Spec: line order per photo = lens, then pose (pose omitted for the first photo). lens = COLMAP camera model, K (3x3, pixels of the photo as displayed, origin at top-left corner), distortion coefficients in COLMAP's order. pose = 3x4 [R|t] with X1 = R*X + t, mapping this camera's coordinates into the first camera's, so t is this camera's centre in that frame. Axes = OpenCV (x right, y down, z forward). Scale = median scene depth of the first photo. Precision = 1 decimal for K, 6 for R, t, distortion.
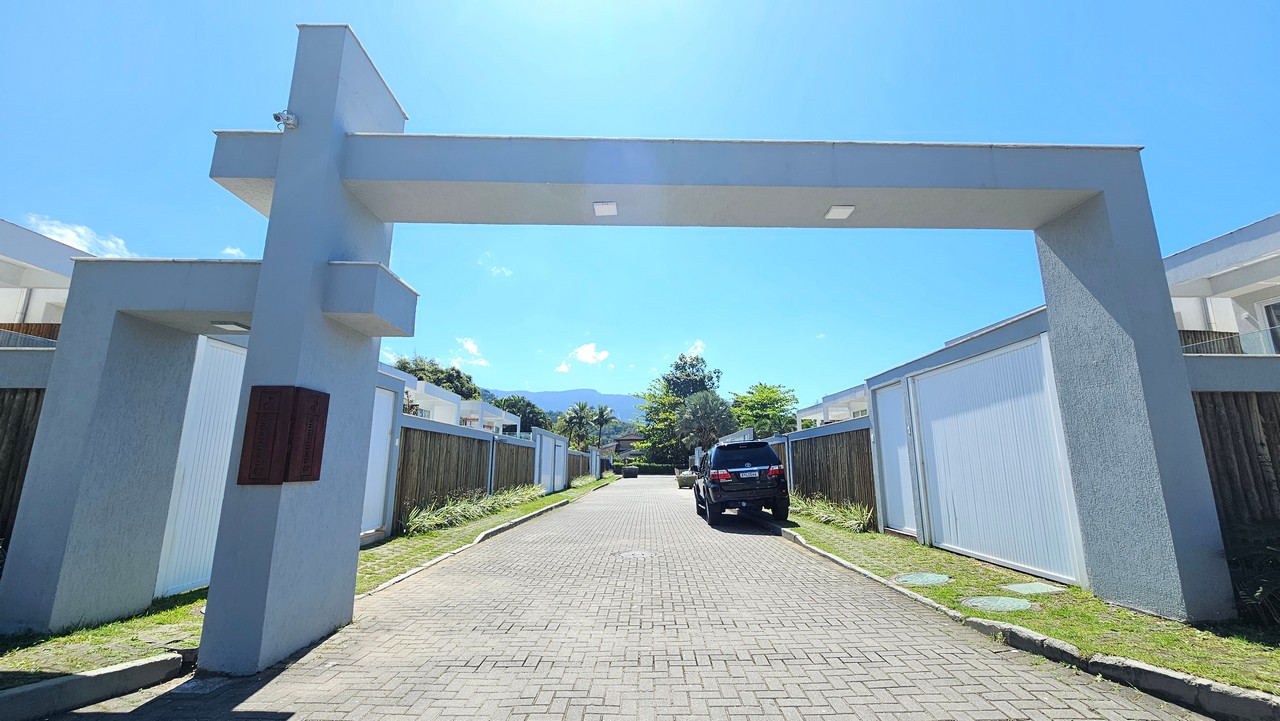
lens RADIAL K [[525.0, 0, 643.3], [0, 525.0, 357.4], [0, 0, 1]] dist [-0.005096, 0.001152]
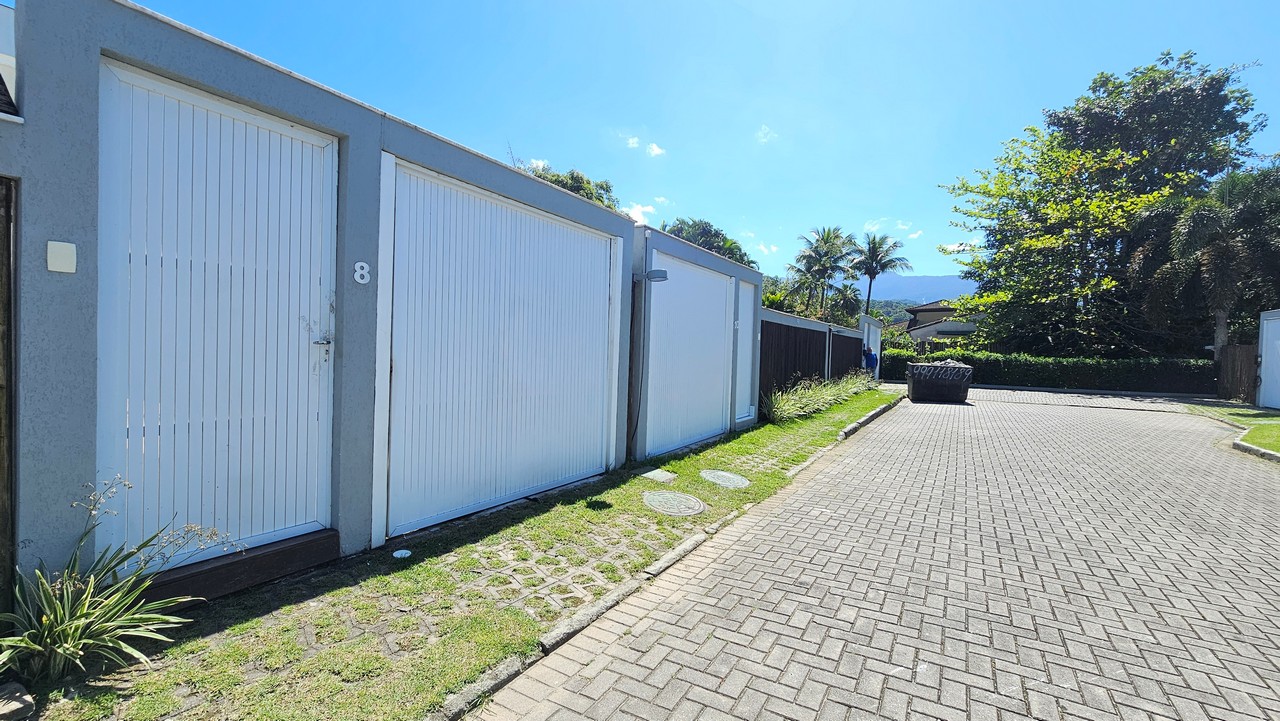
lens RADIAL K [[525.0, 0, 644.1], [0, 525.0, 361.6], [0, 0, 1]] dist [-0.005096, 0.001152]
pose [[0.860137, 0.039291, -0.508547, -0.014332], [0.070040, 0.978486, 0.194063, 0.117723], [0.505231, -0.202539, 0.838880, 0.564042]]
